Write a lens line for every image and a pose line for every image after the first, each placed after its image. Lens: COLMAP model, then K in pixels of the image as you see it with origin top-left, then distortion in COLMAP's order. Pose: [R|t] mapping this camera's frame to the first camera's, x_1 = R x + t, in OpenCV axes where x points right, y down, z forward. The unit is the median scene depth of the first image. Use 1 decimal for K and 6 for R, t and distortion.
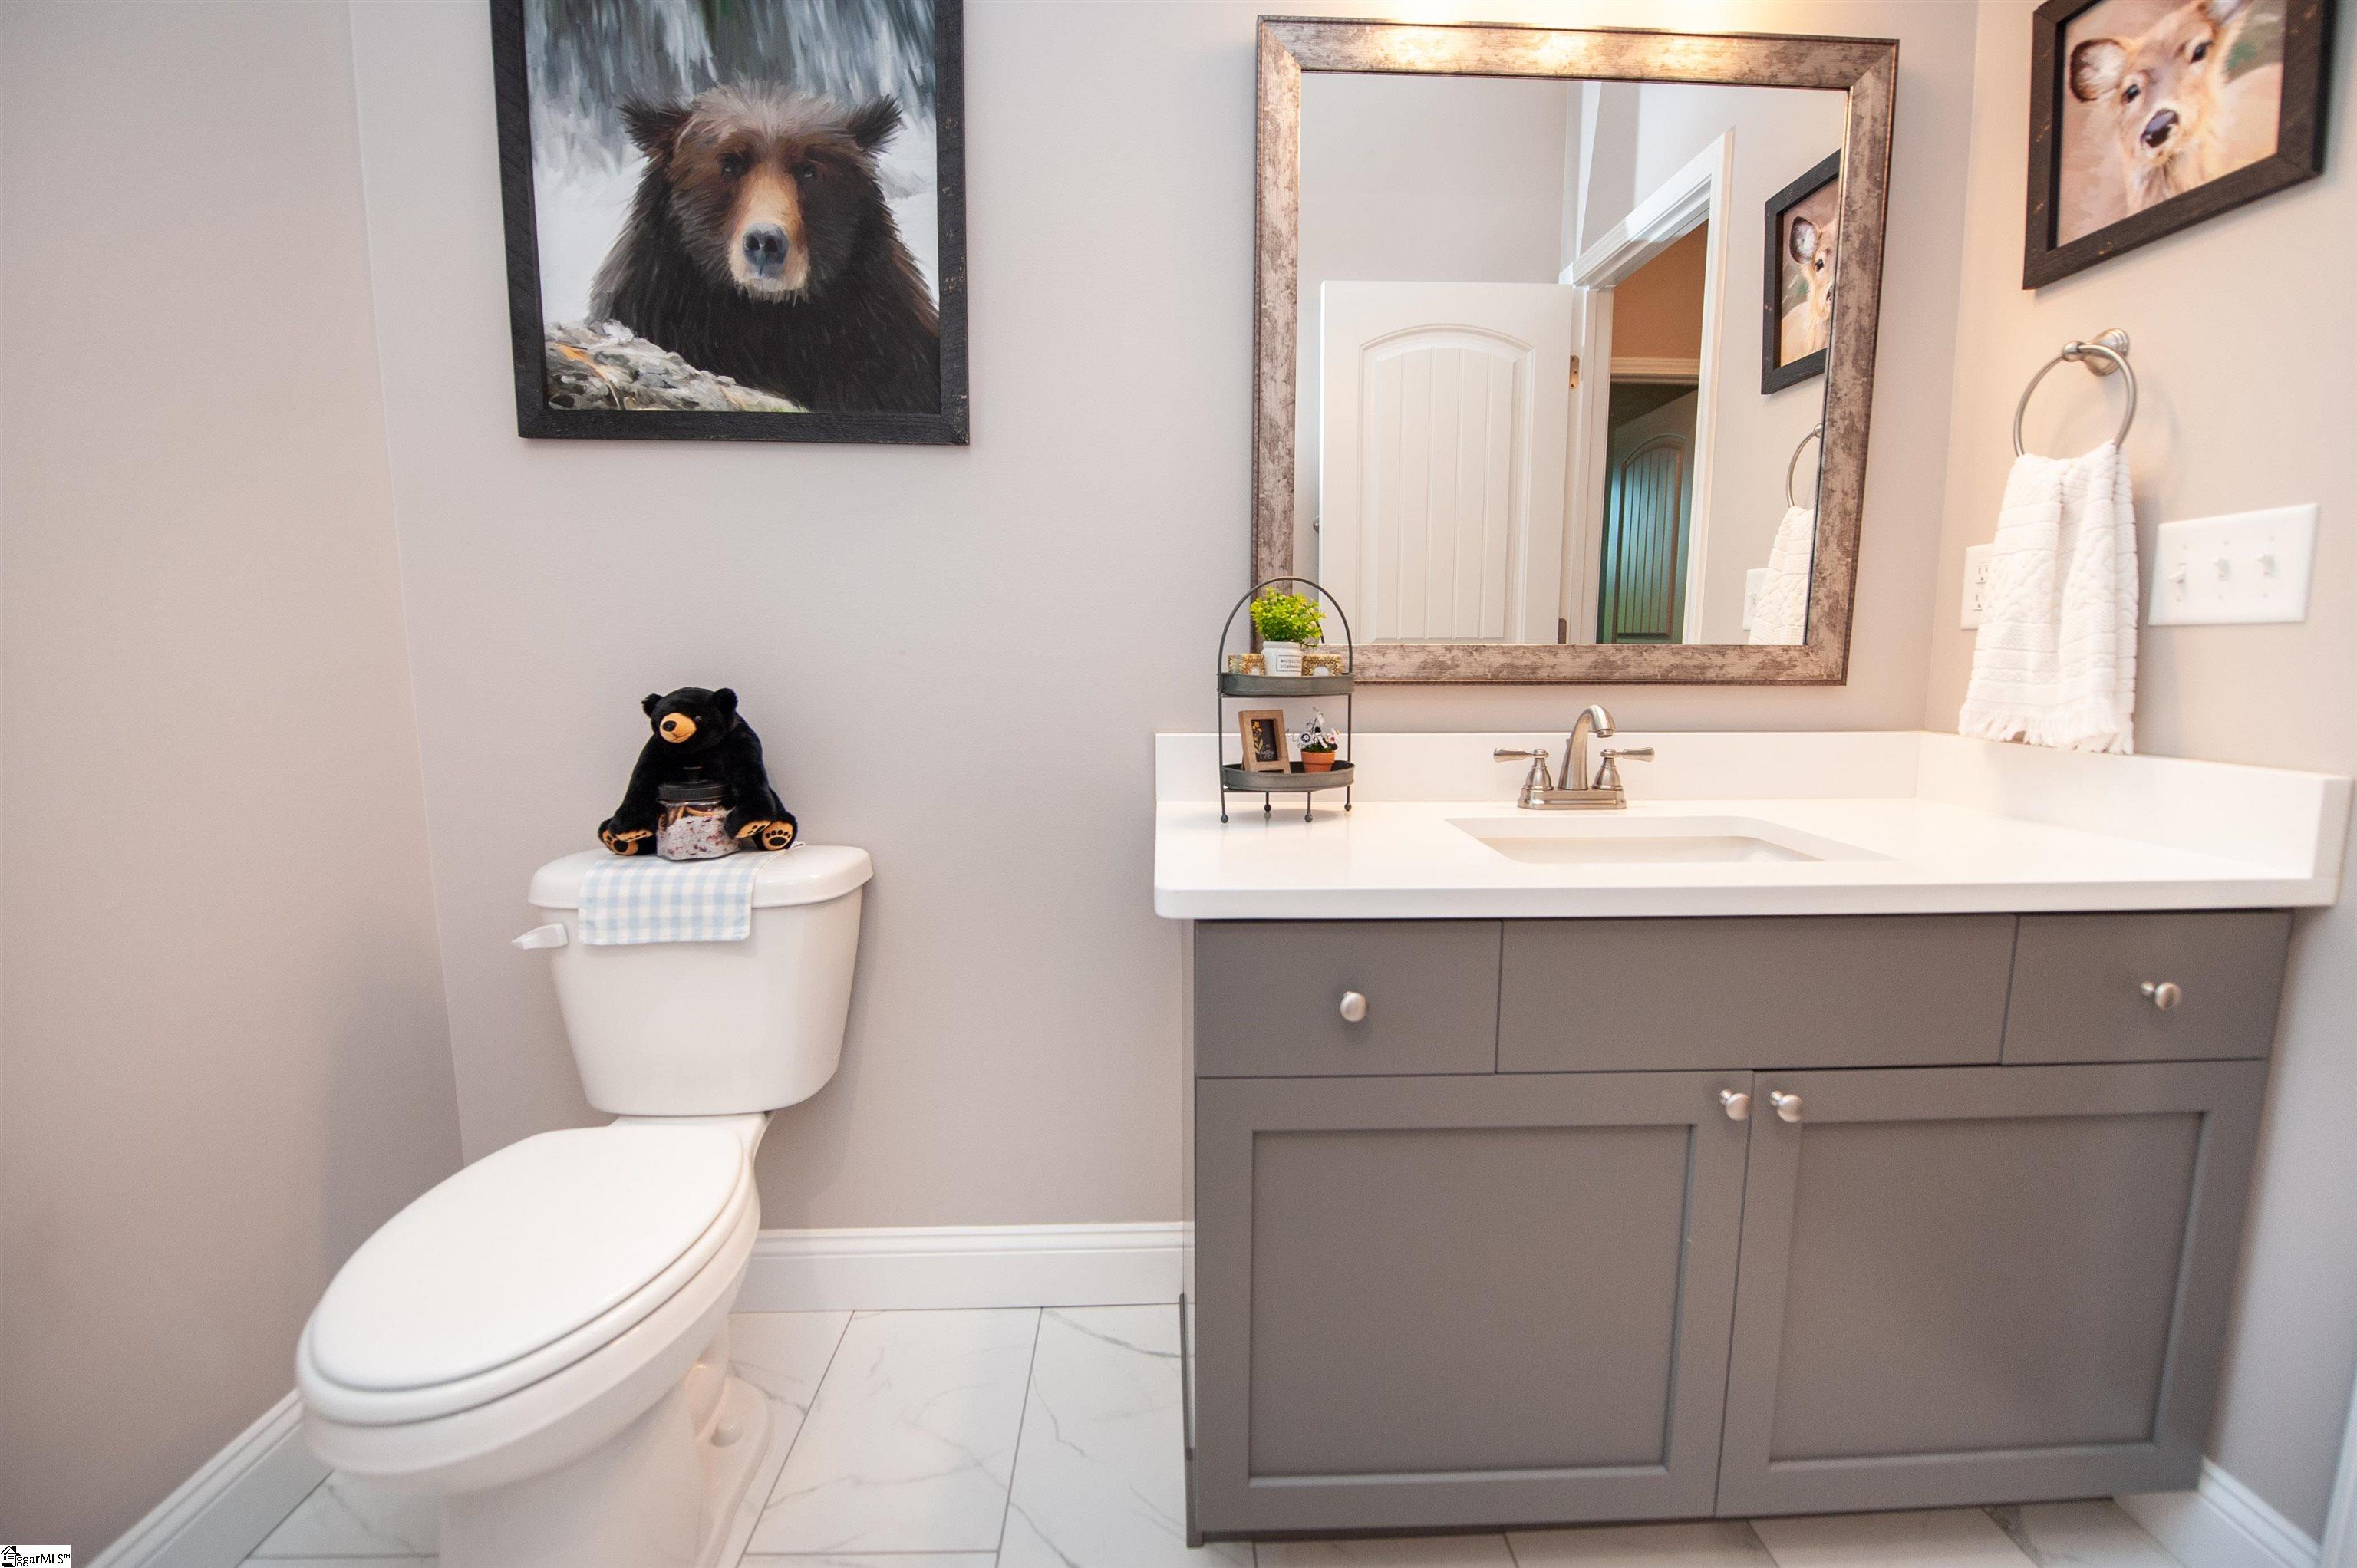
lens RADIAL K [[979.0, 0, 1178.5], [0, 979.0, 784.0], [0, 0, 1]] dist [-0.014655, -0.002908]
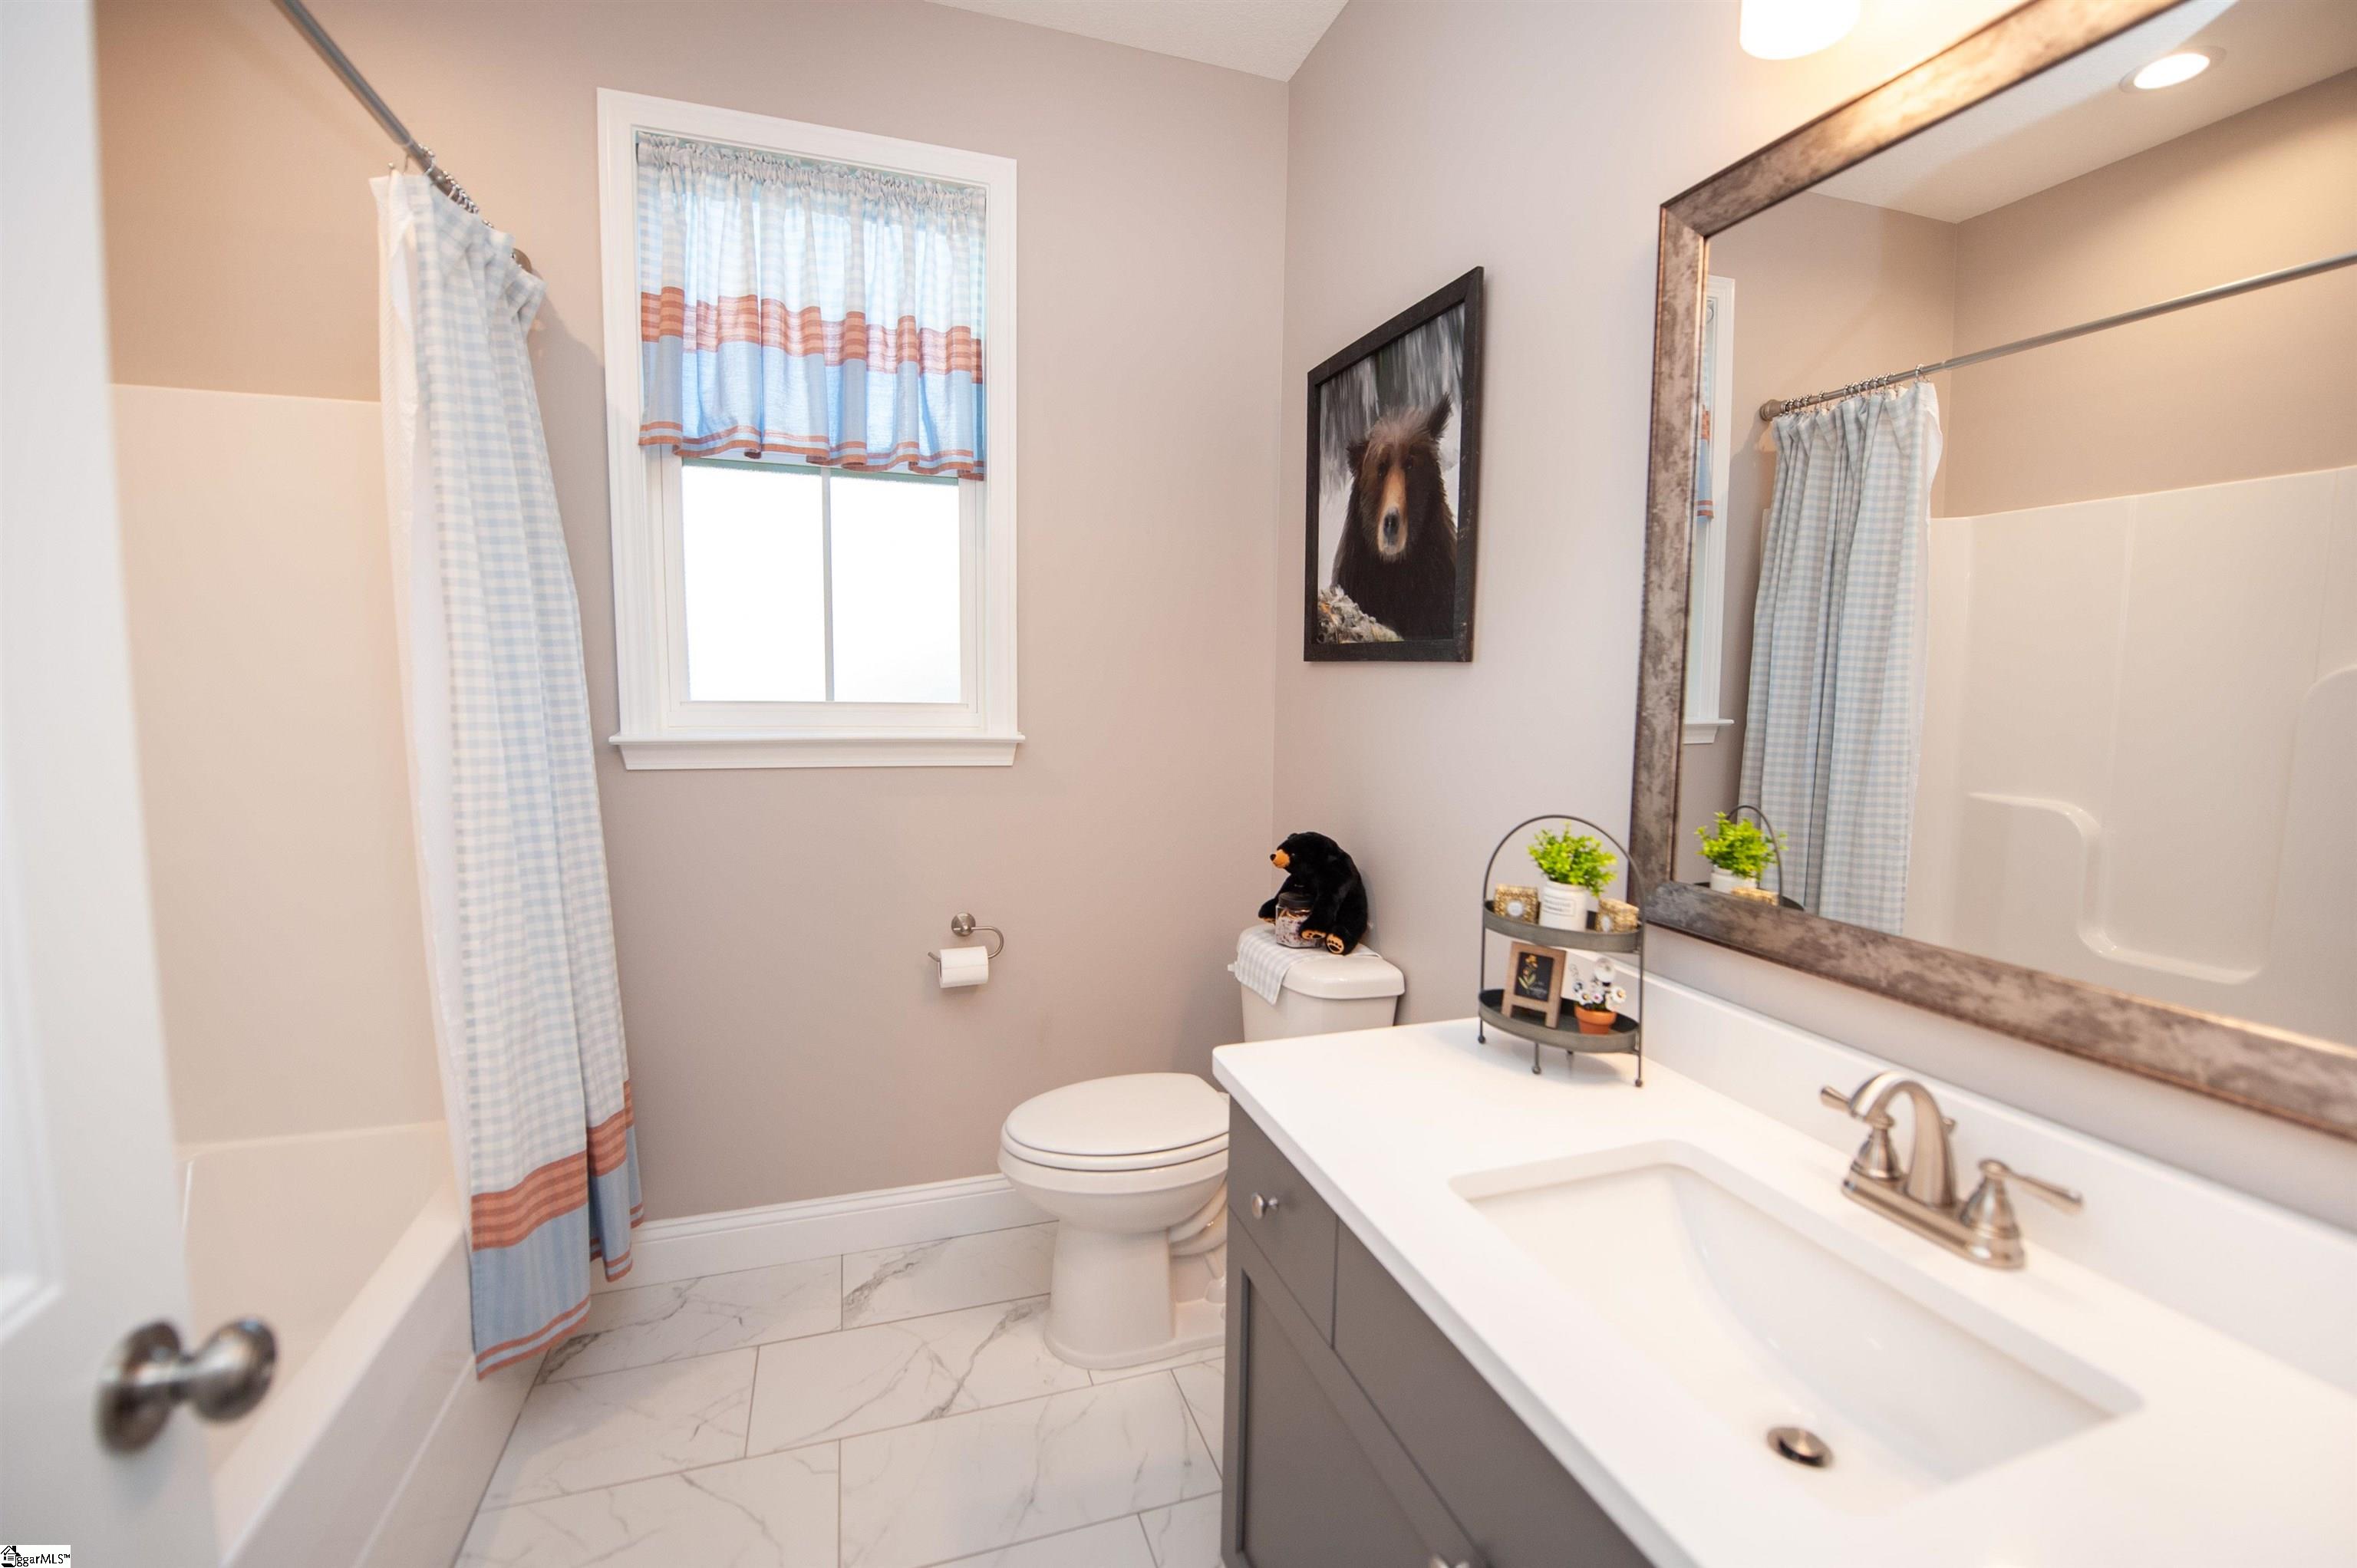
lens RADIAL K [[979.0, 0, 1178.5], [0, 979.0, 784.0], [0, 0, 1]] dist [-0.014655, -0.002908]
pose [[0.294068, 0.102304, -0.950293, 0.849297], [-0.133466, 0.988909, 0.065160, -0.239700], [0.946420, 0.107670, 0.304461, 0.333913]]
